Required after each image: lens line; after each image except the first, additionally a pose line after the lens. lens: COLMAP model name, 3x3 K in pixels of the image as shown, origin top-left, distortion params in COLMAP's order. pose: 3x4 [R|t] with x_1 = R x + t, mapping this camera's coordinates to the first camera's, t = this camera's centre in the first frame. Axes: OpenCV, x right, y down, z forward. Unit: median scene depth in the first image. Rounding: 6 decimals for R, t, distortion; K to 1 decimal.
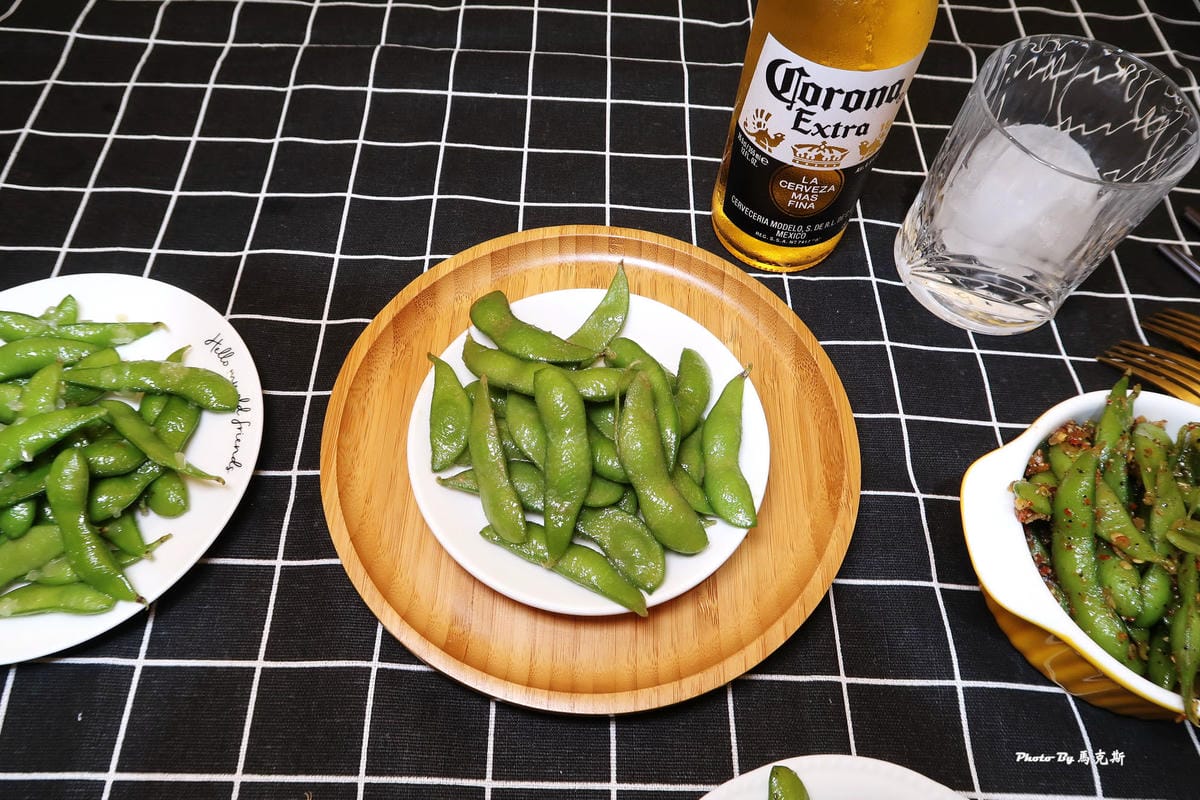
lens RADIAL K [[821.8, 0, 600.0], [0, 821.8, 400.0], [0, 0, 1]] dist [-0.023783, 0.007062]
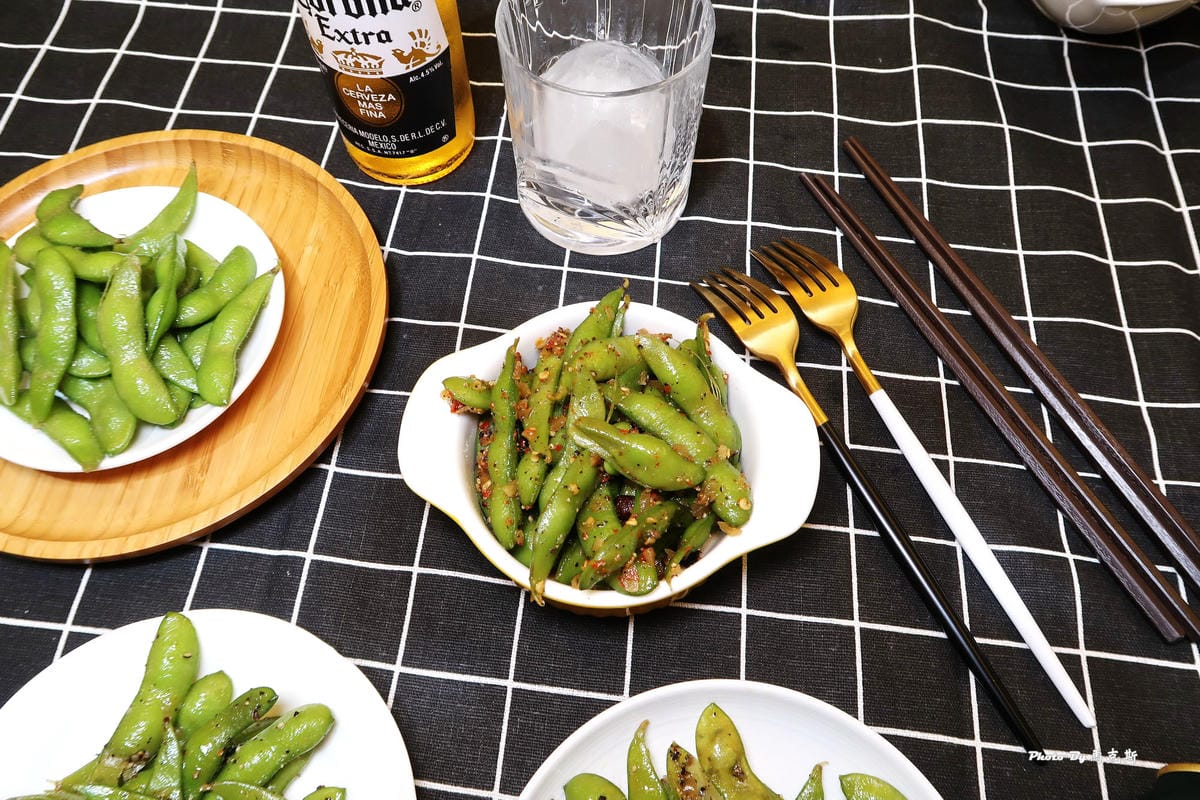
lens RADIAL K [[906.6, 0, 600.0], [0, 906.6, 400.0], [0, 0, 1]] dist [-0.016335, -0.002942]
pose [[0.994865, 0.062663, -0.079482, 0.692836], [-0.060725, 0.997801, 0.026580, 0.078505], [0.080973, -0.021617, 0.996482, -0.122971]]
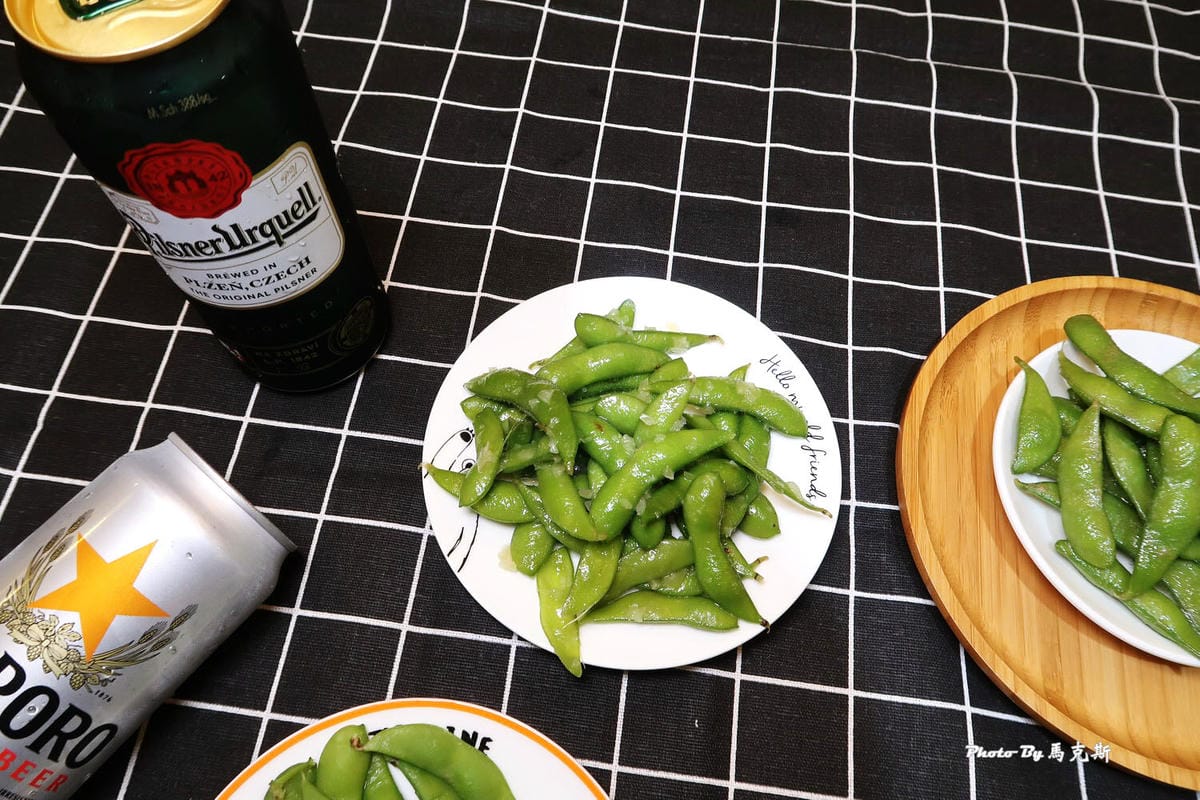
lens RADIAL K [[821.8, 0, 600.0], [0, 821.8, 400.0], [0, 0, 1]] dist [-0.023783, 0.007062]
pose [[0.990865, 0.117355, -0.066445, -0.642747], [-0.112197, 0.990724, 0.076673, -0.083207], [0.074827, -0.068518, 0.994840, -0.037383]]
